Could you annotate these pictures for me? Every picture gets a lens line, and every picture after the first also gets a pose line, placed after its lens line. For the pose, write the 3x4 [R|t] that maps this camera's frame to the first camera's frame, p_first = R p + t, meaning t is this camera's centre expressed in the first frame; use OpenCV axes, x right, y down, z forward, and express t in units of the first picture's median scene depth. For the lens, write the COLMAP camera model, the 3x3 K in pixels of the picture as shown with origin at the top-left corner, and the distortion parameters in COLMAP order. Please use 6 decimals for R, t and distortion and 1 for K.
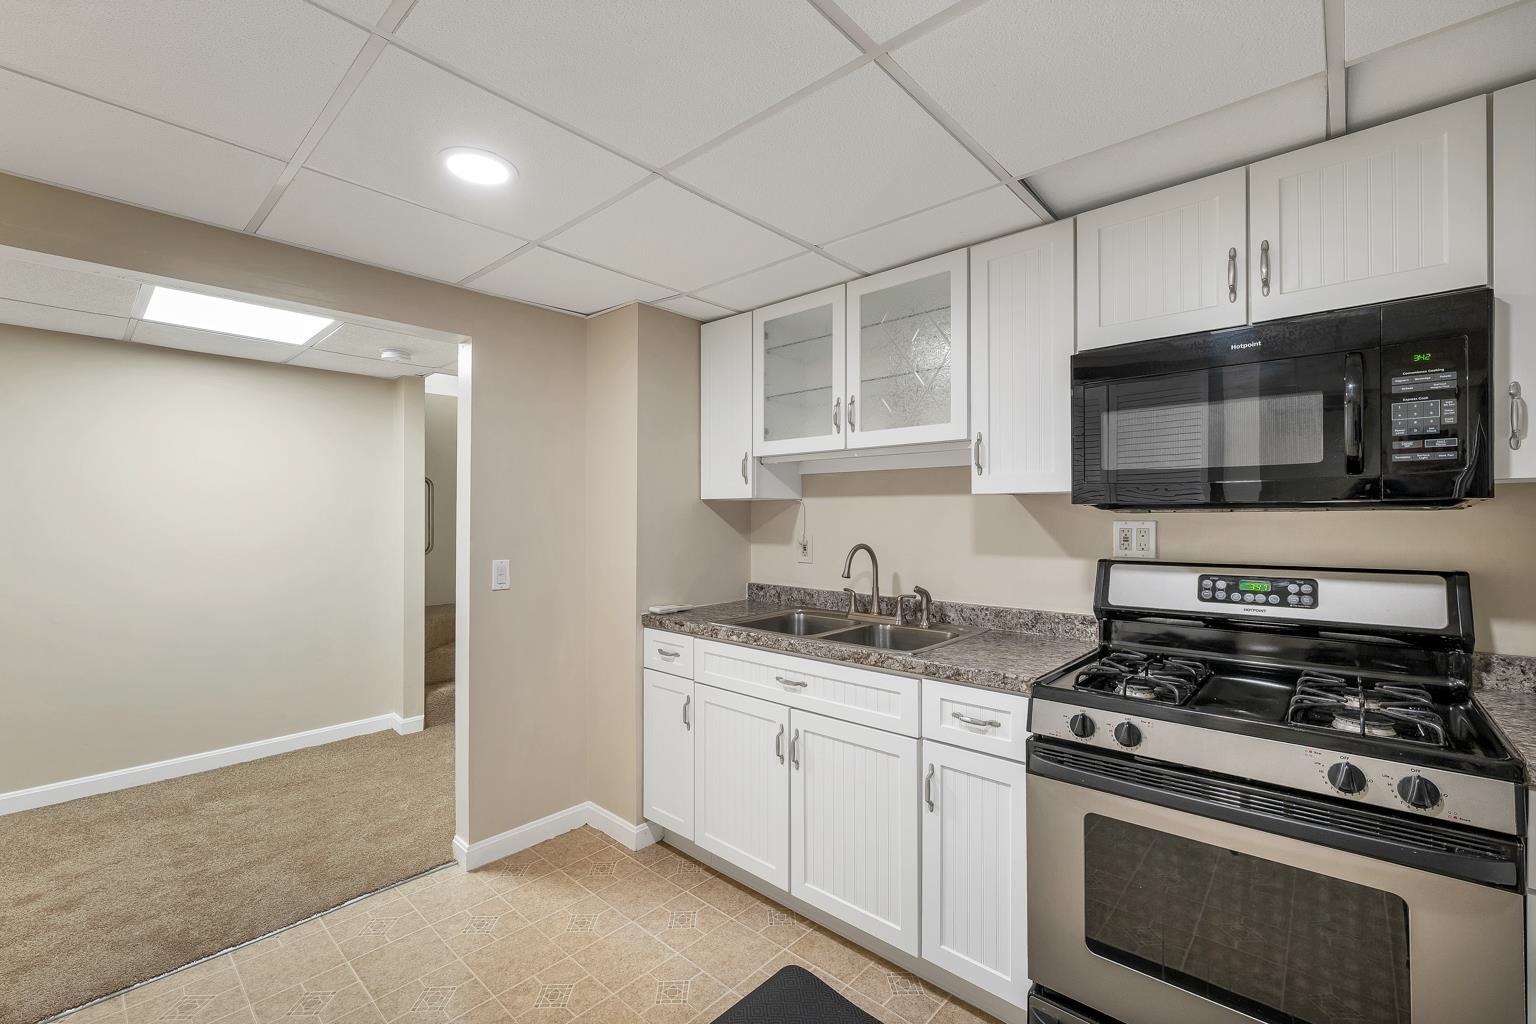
lens RADIAL K [[602.2, 0, 768.3], [0, 602.2, 516.2], [0, 0, 1]] dist [-0.000675, -0.000014]
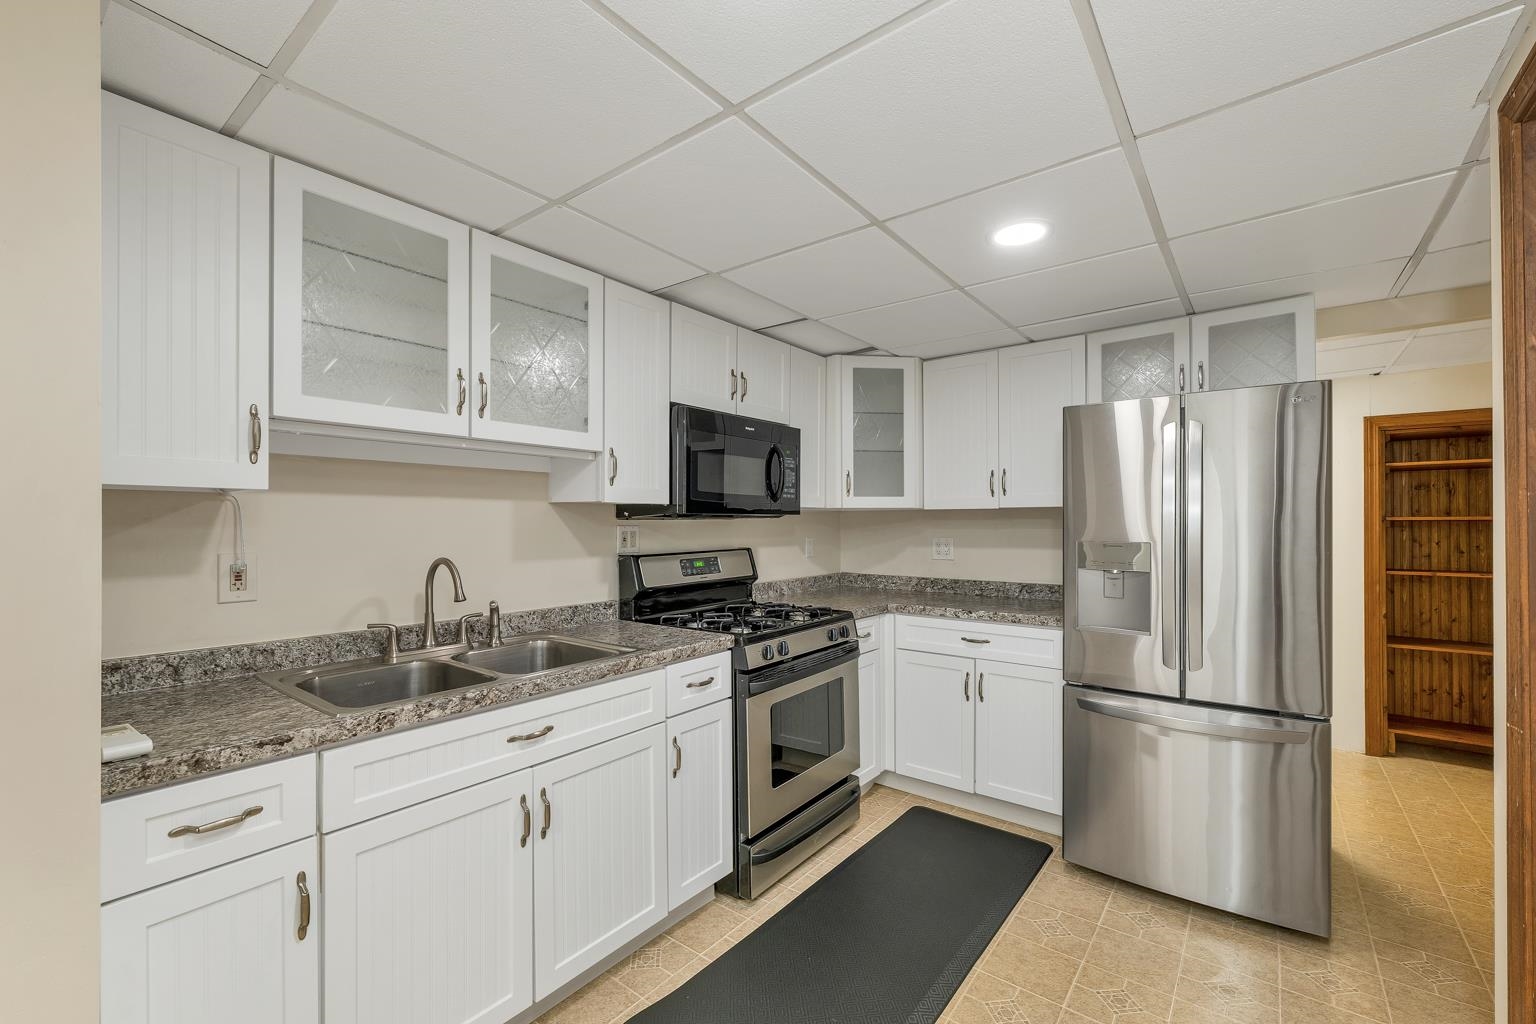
lens RADIAL K [[637.6, 0, 768.0], [0, 637.6, 512.0], [0, 0, 1]] dist [-0.002513, 0.000271]
pose [[-0.045347, 0.010050, 0.998921, -0.771526], [-0.007471, 0.999918, -0.010399, -0.008872], [-0.998943, -0.007934, -0.045268, 0.692588]]
